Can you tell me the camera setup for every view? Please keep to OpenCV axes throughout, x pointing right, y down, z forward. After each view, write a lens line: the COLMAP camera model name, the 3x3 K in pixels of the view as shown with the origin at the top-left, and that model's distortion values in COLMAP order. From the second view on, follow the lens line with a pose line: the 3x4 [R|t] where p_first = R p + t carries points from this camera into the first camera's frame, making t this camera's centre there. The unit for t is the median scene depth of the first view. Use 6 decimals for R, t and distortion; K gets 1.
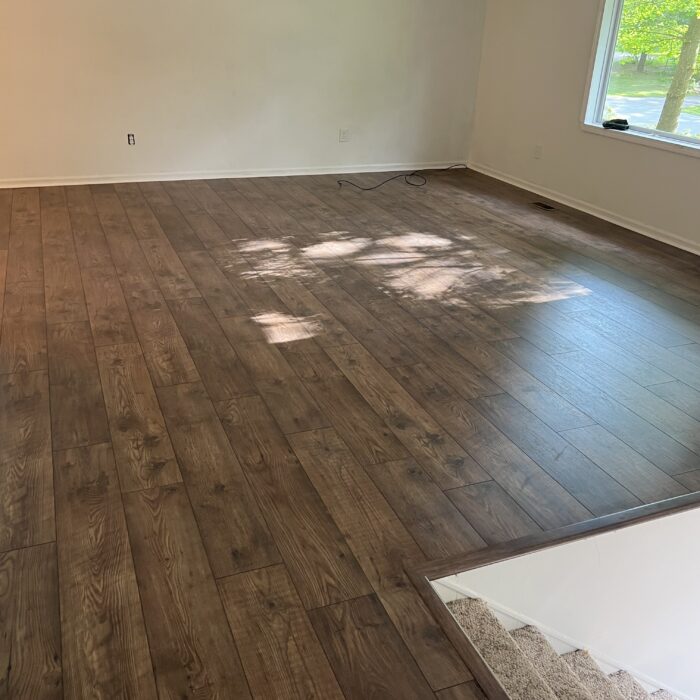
lens RADIAL K [[710.8, 0, 349.7], [0, 710.8, 349.7], [0, 0, 1]] dist [0.016277, -0.024686]
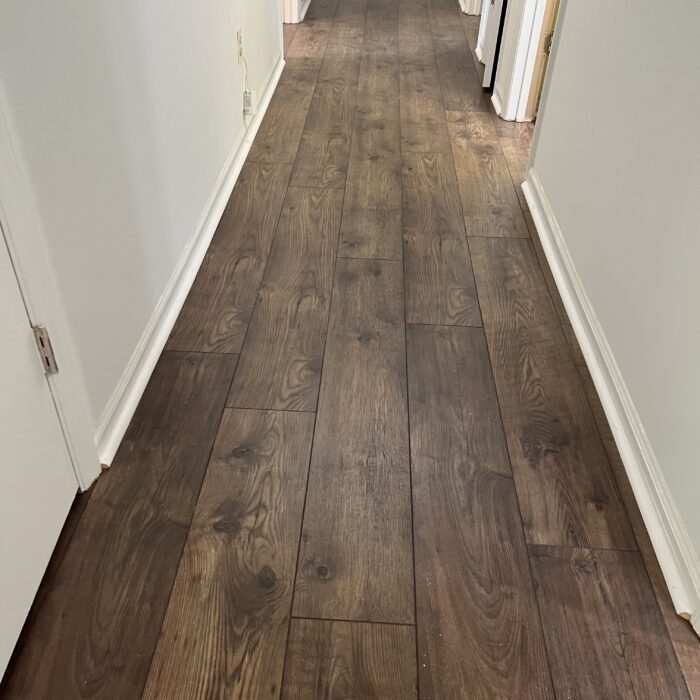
lens RADIAL K [[710.8, 0, 349.7], [0, 710.8, 349.7], [0, 0, 1]] dist [0.016277, -0.024686]
pose [[-0.909749, -0.268124, 0.316965, -0.347580], [0.153455, 0.492235, 0.856830, -0.360308], [-0.385757, 0.828139, -0.406665, 1.140089]]
